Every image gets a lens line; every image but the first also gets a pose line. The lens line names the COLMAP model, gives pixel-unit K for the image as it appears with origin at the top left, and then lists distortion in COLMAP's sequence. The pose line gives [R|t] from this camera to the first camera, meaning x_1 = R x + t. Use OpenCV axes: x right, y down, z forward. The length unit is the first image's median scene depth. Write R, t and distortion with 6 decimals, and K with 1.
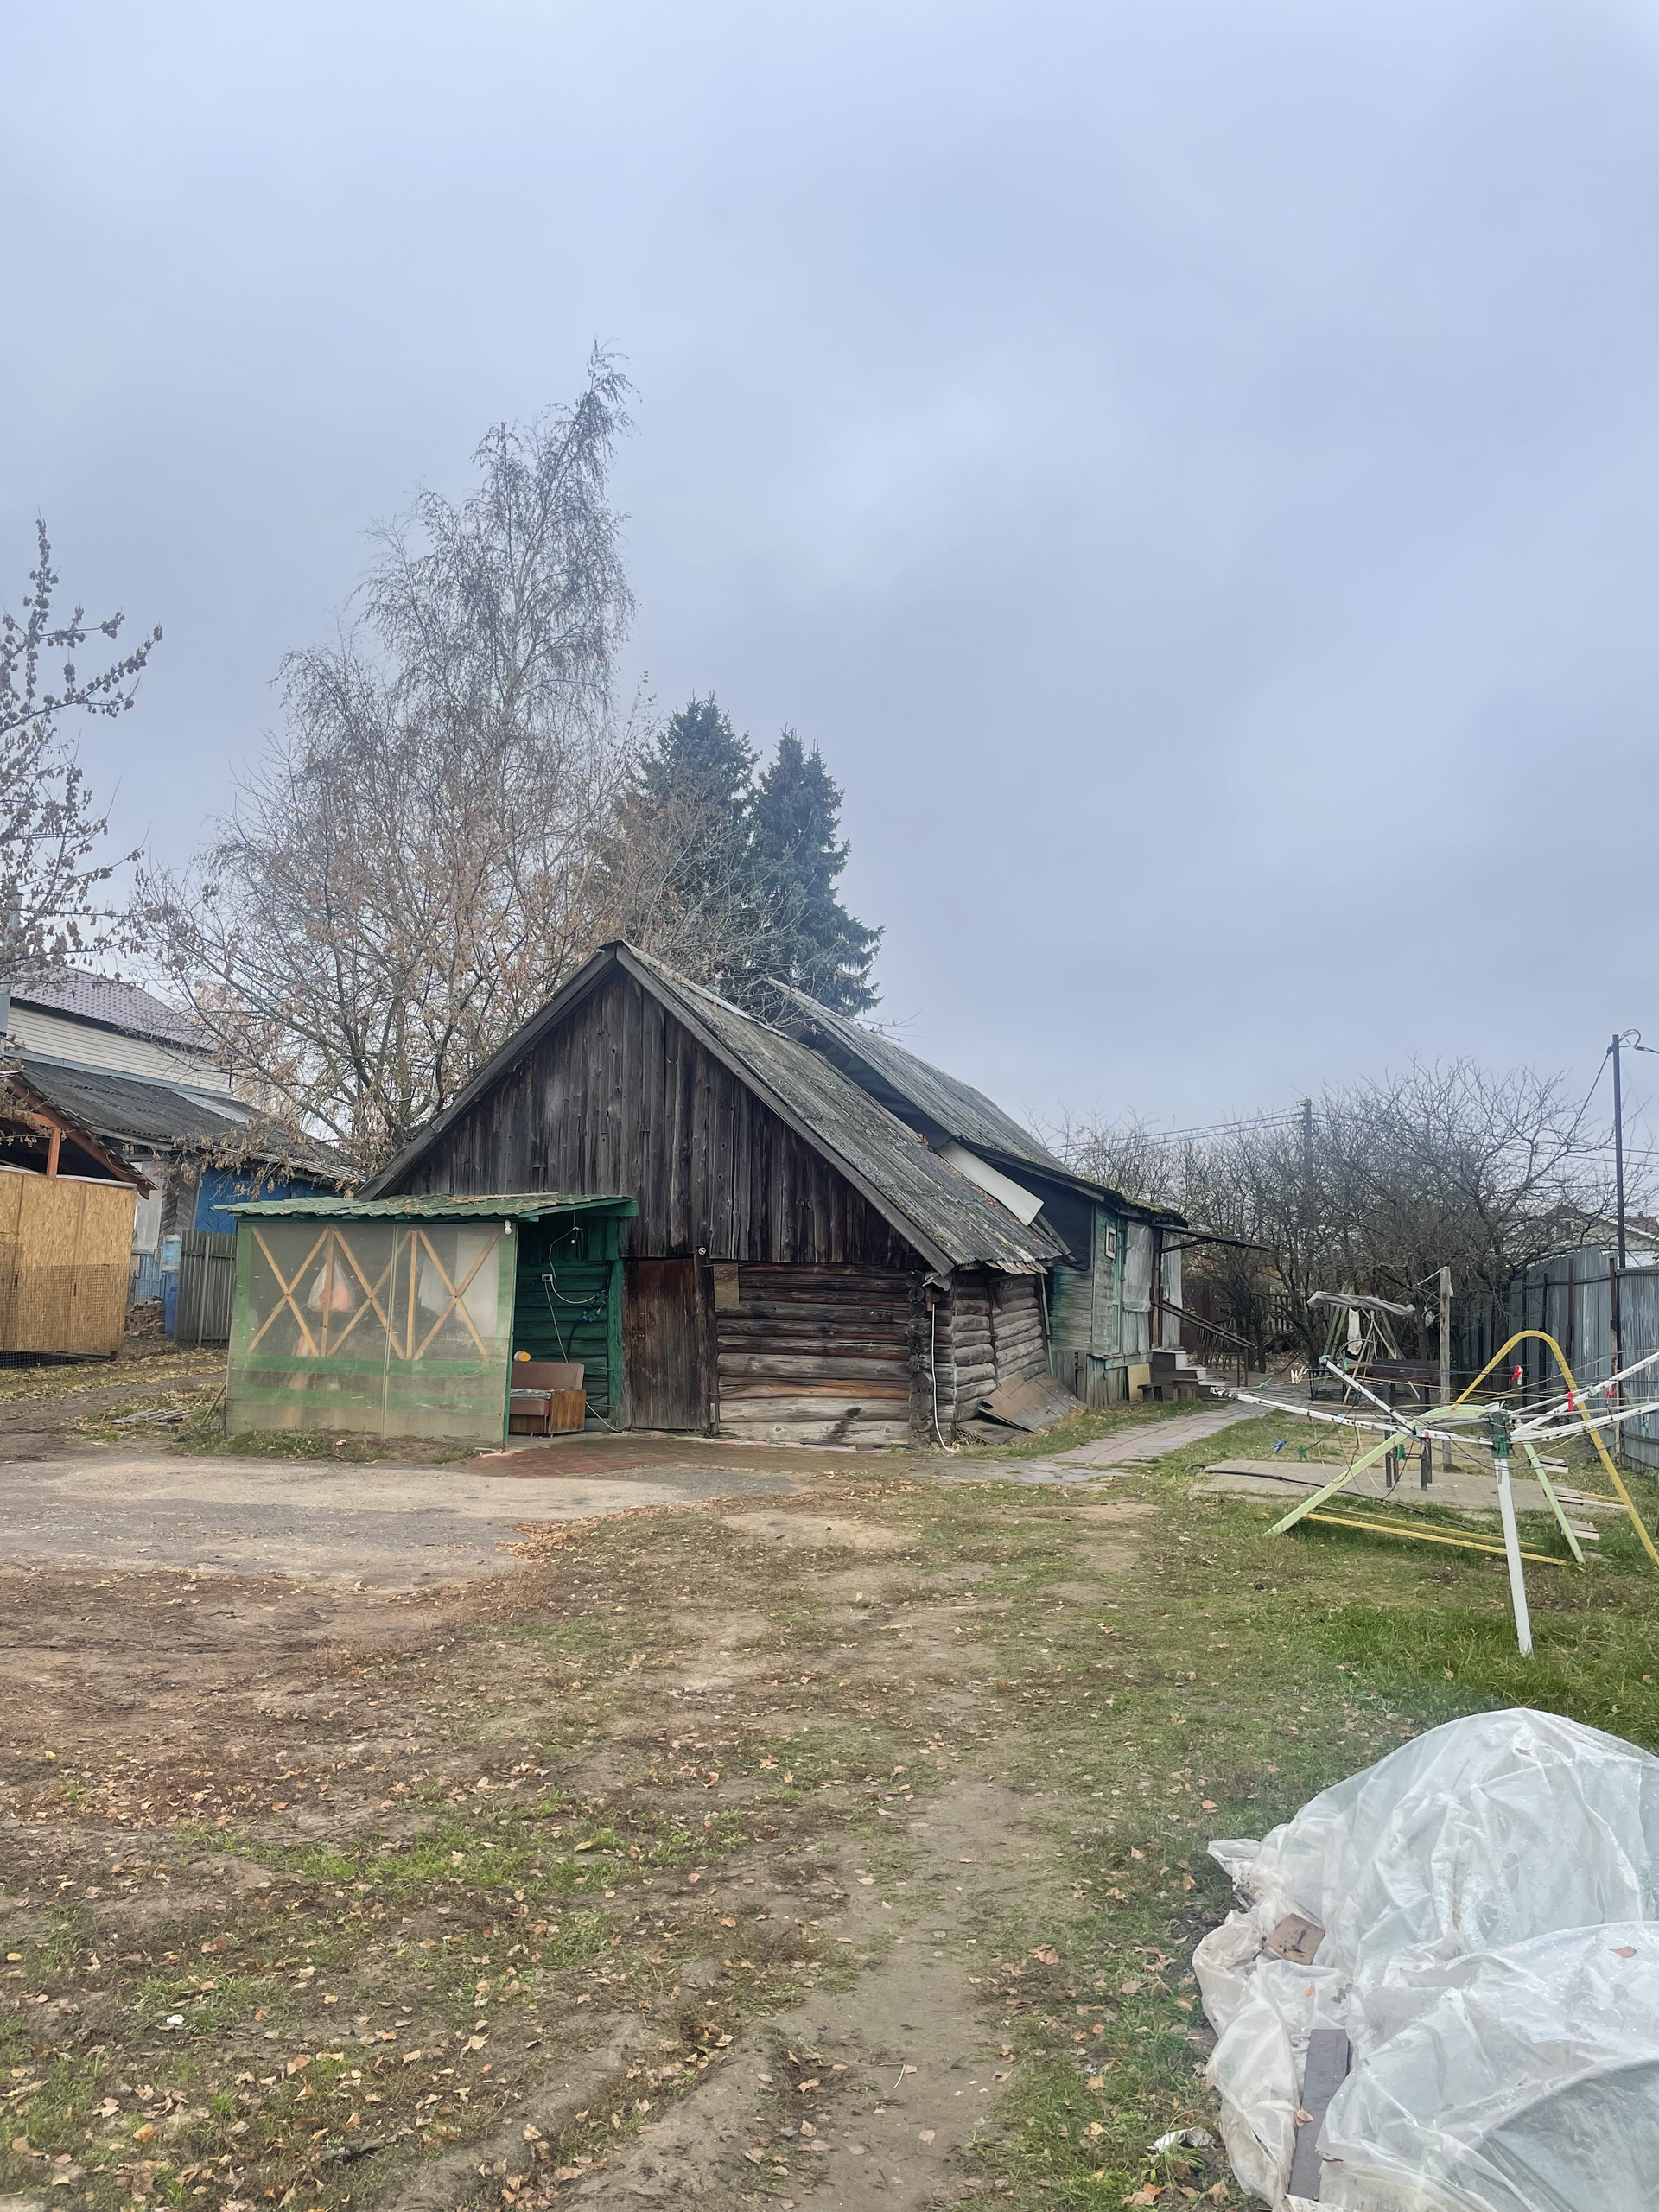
lens RADIAL K [[1638.5, 0, 829.5], [0, 1638.5, 1106.0], [0, 0, 1]] dist [0.085100, -0.129137]
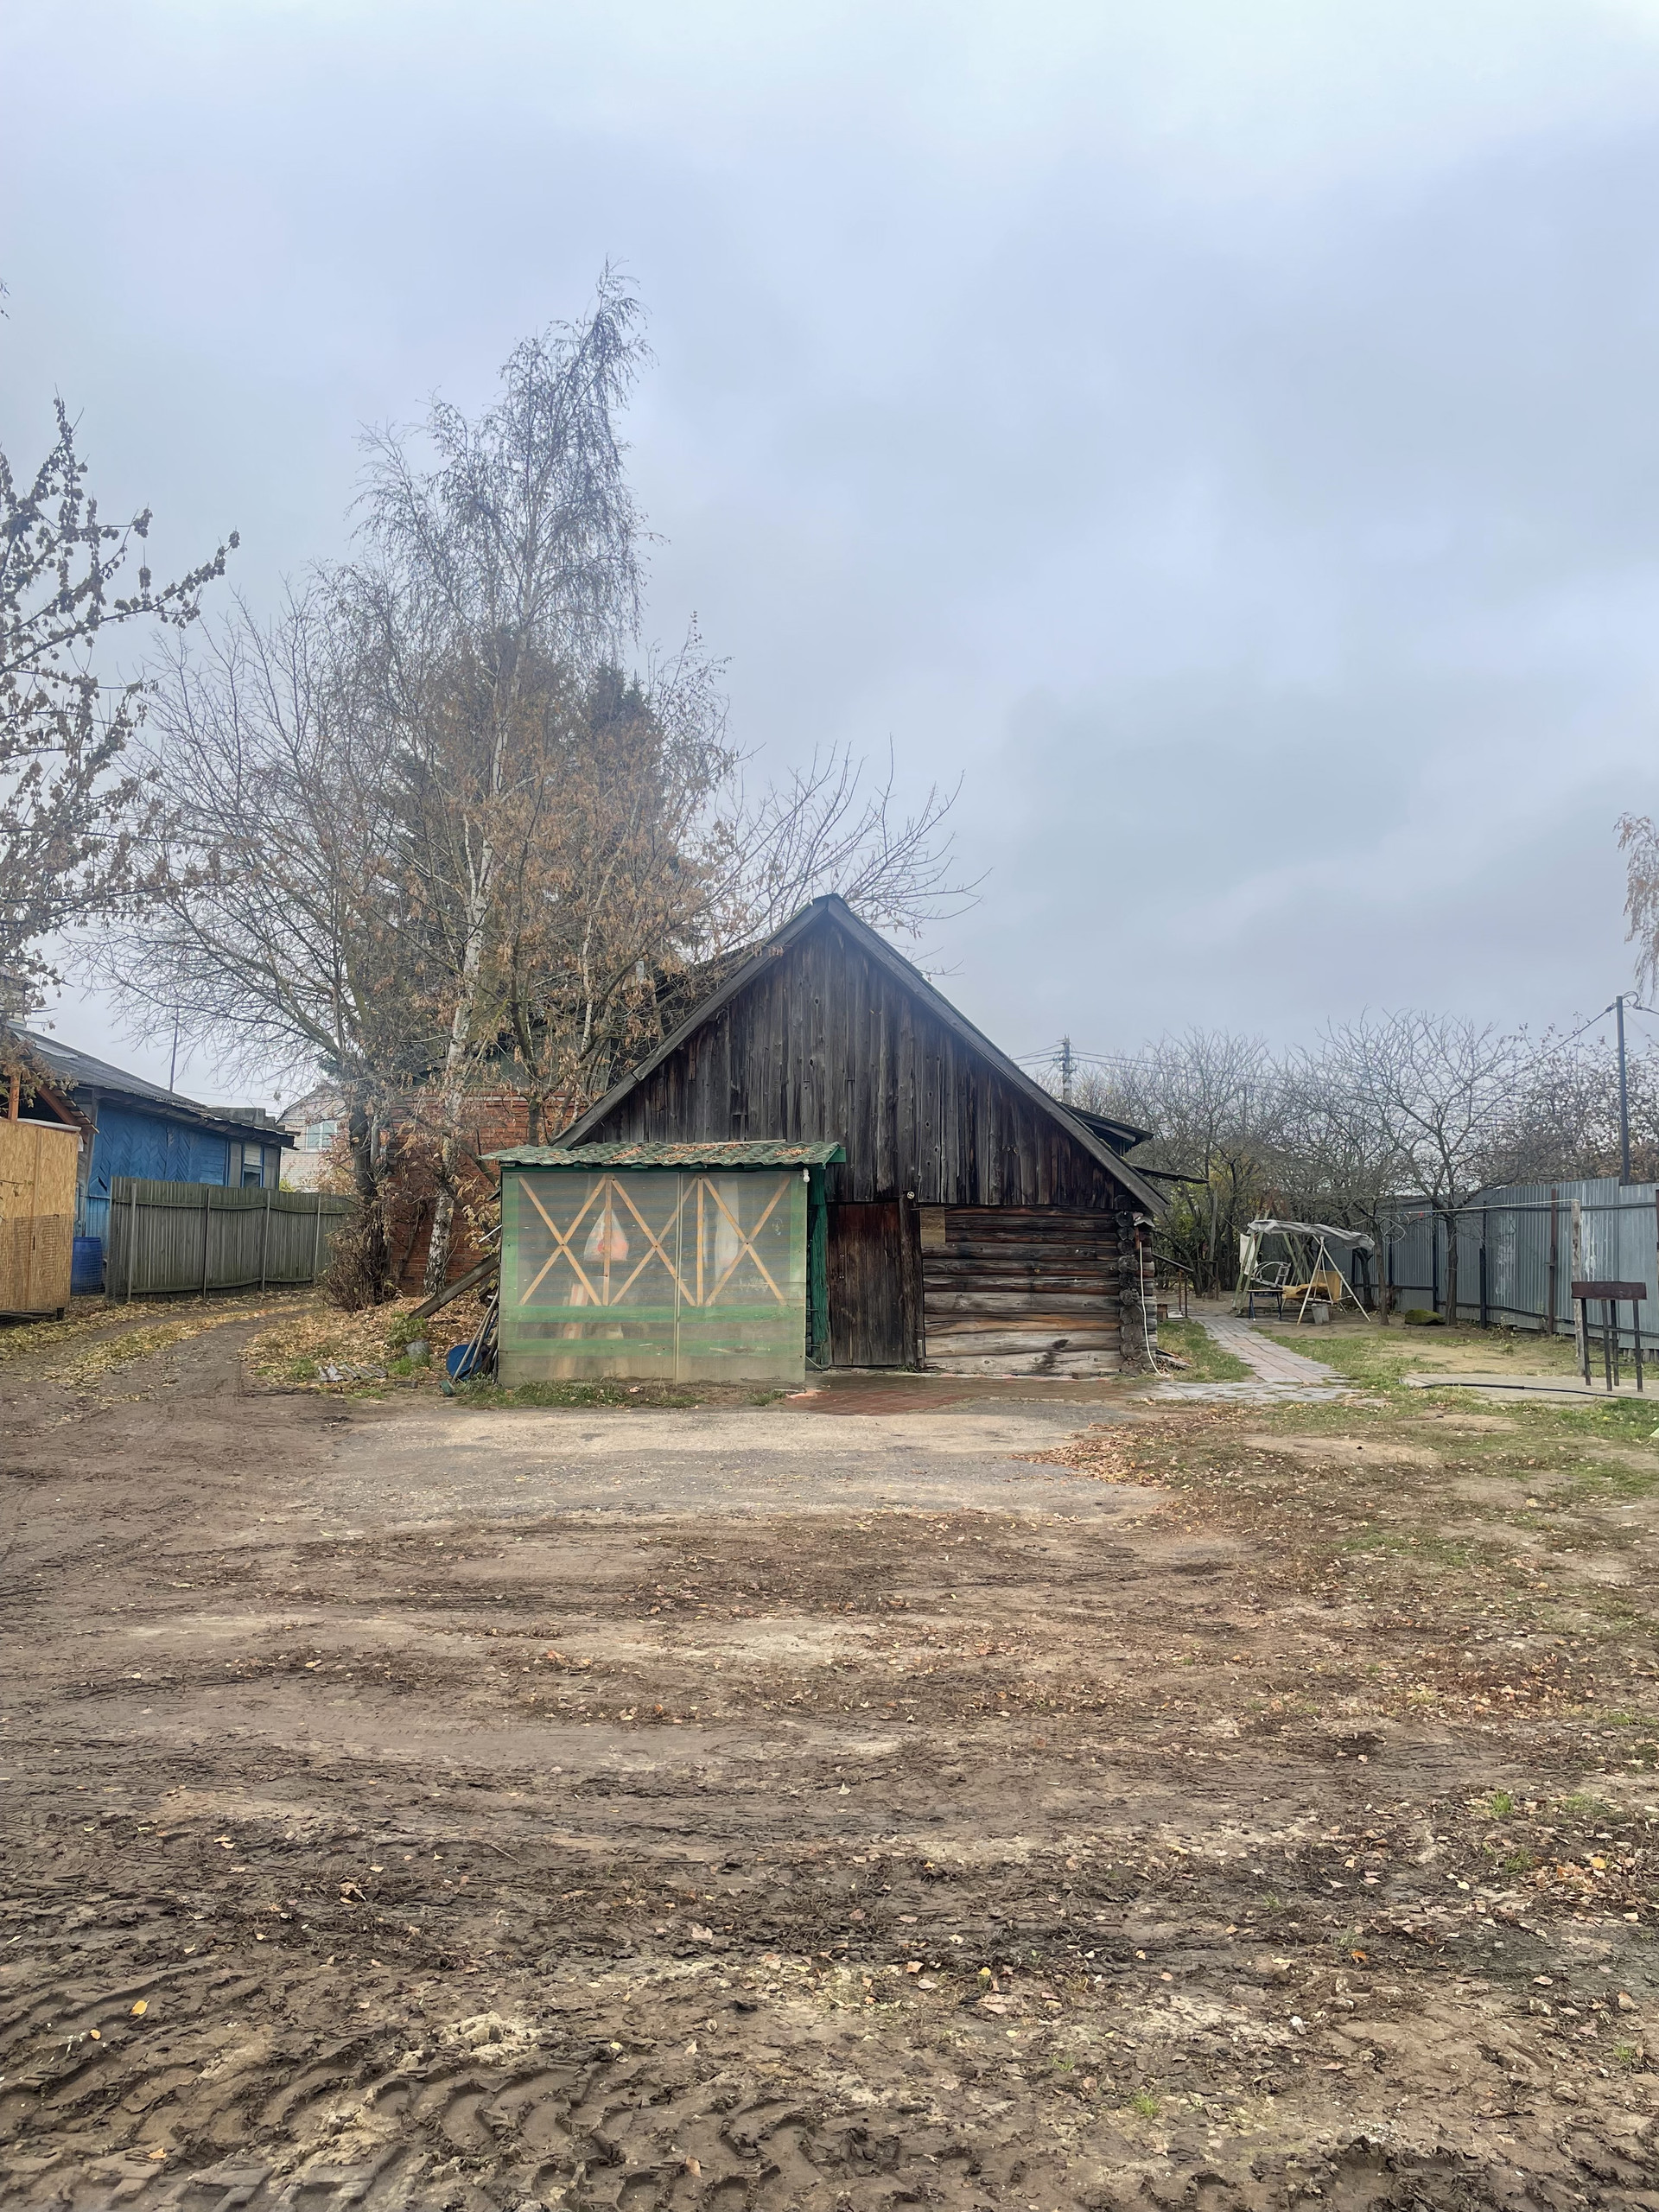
lens RADIAL K [[1638.5, 0, 829.5], [0, 1638.5, 1106.0], [0, 0, 1]] dist [0.085100, -0.129137]
pose [[0.971595, -0.000913, 0.236649, -0.377994], [-0.008827, 0.999157, 0.040097, -0.009515], [-0.236487, -0.041047, 0.970767, 0.004619]]
